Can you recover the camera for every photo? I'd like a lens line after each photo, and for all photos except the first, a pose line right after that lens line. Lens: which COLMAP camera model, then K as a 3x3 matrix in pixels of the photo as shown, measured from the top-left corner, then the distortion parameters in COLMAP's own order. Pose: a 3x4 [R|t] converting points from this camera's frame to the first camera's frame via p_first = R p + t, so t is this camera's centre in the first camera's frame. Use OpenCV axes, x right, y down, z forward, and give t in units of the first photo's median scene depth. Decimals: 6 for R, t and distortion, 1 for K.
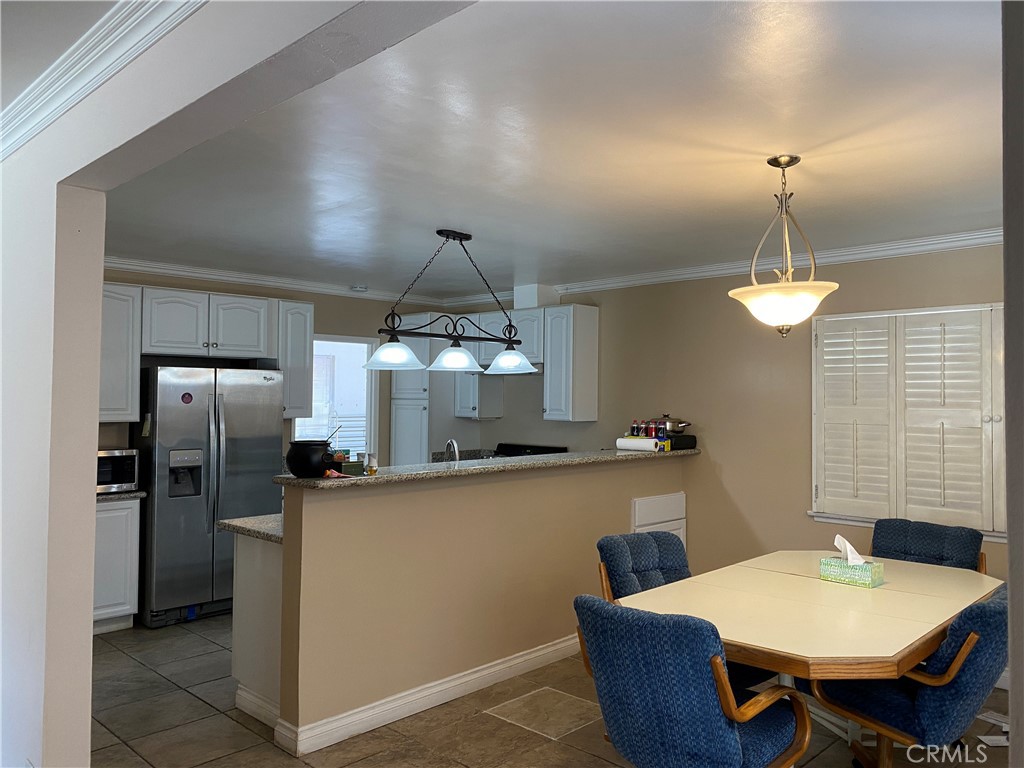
lens RADIAL K [[783.3, 0, 512.0], [0, 783.3, 384.0], [0, 0, 1]] dist [0.021219, -0.013304]
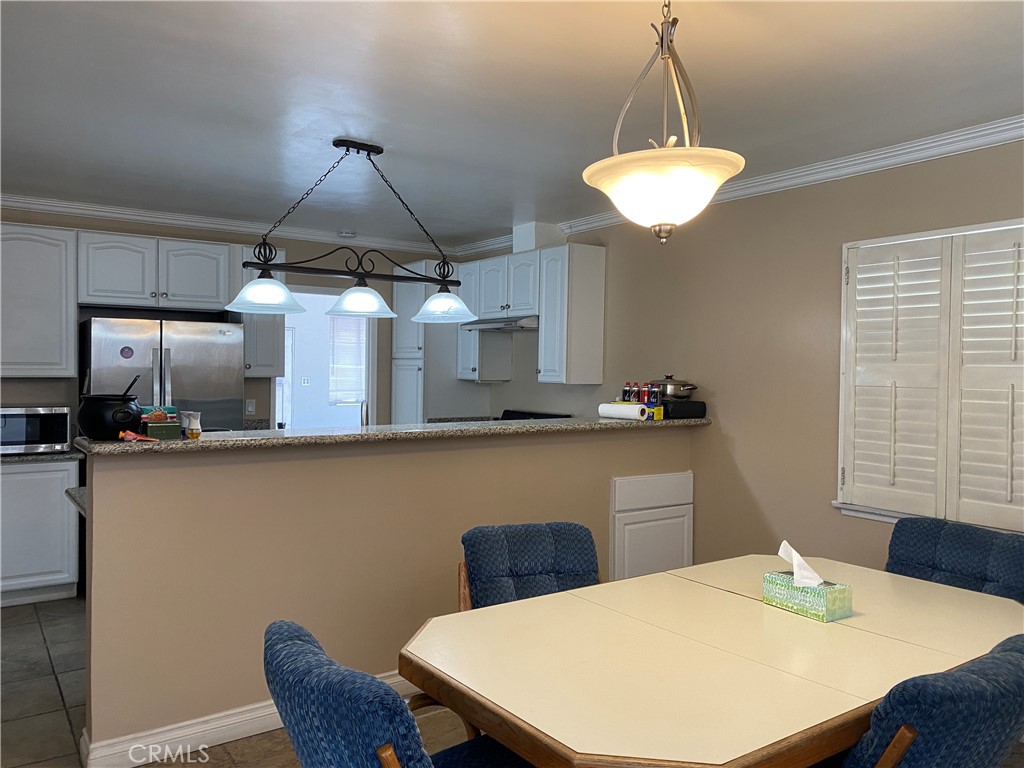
lens RADIAL K [[781.5, 0, 509.0], [0, 781.5, 388.7], [0, 0, 1]] dist [0.019477, -0.005035]
pose [[0.982361, 0.011103, -0.186666, 0.196337], [-0.003346, 0.999120, 0.041816, 0.020586], [0.186966, -0.040454, 0.981533, 0.187192]]
